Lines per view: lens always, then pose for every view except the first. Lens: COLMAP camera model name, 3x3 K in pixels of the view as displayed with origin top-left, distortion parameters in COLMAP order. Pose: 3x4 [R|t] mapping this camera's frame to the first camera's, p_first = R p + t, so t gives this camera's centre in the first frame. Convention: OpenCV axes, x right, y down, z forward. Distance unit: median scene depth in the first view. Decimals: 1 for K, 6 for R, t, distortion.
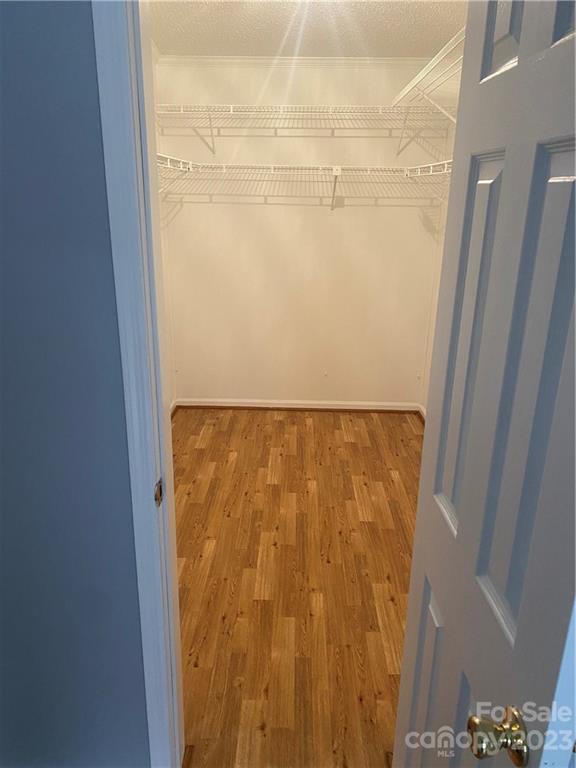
lens RADIAL K [[580.6, 0, 286.1], [0, 580.6, 383.6], [0, 0, 1]] dist [0.023259, -0.007149]
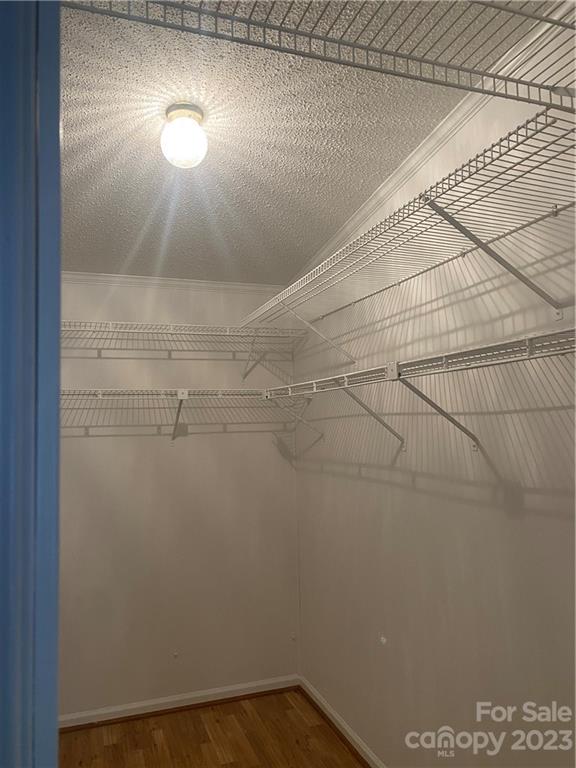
lens RADIAL K [[580.6, 0, 290.3], [0, 580.6, 388.0], [0, 0, 1]] dist [0.023259, -0.007149]
pose [[0.932647, -0.012802, 0.360563, -0.063268], [0.146309, 0.926929, -0.345538, -0.058218], [-0.329793, 0.375019, 0.866370, 0.206252]]
